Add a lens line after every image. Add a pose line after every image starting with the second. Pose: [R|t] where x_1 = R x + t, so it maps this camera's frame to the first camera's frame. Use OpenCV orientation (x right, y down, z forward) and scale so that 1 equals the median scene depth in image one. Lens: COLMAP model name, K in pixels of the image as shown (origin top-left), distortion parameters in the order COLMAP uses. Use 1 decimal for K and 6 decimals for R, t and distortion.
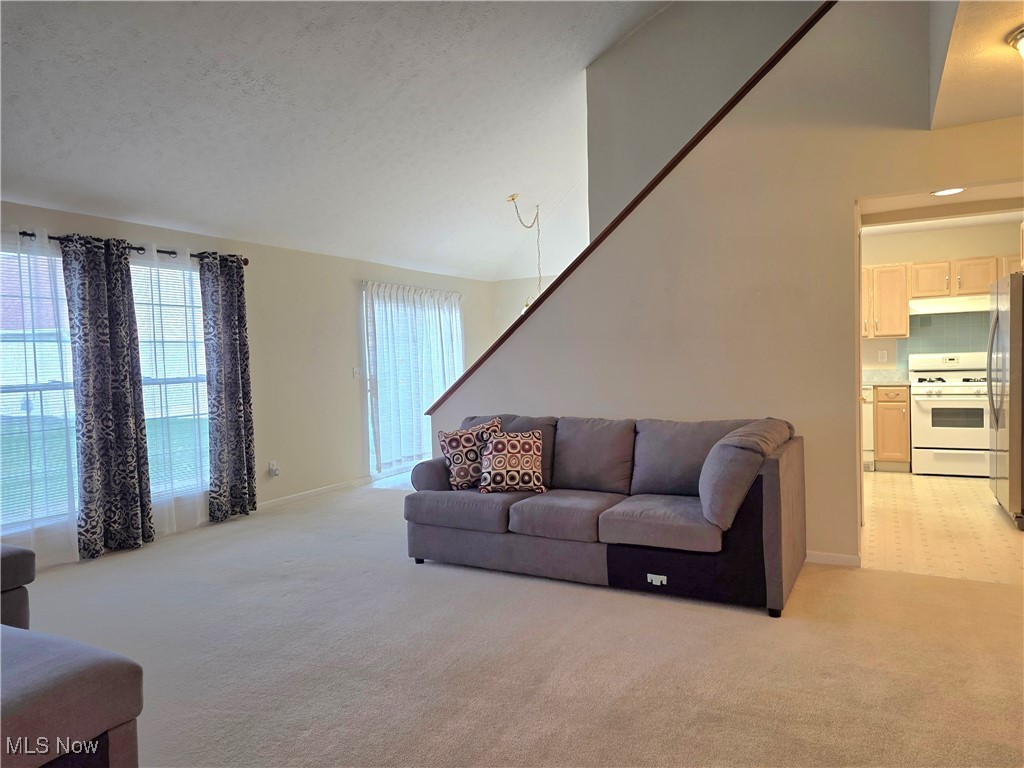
lens RADIAL K [[688.4, 0, 517.2], [0, 688.4, 380.5], [0, 0, 1]] dist [0.067628, -0.061409]
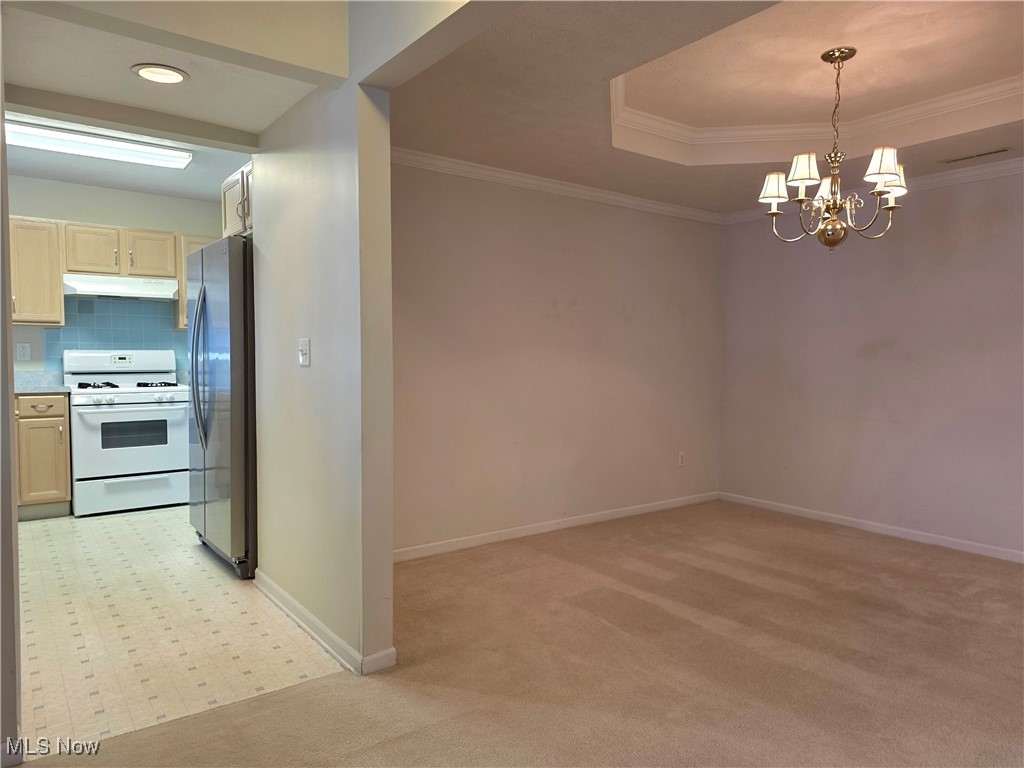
lens RADIAL K [[703.6, 0, 515.9], [0, 703.6, 386.3], [0, 0, 1]] dist [0.037315, 0.001989]
pose [[0.432261, -0.010192, 0.901691, 0.103600], [0.012506, 0.999908, 0.005307, 0.002182], [-0.901662, 0.008983, 0.432349, 0.276899]]
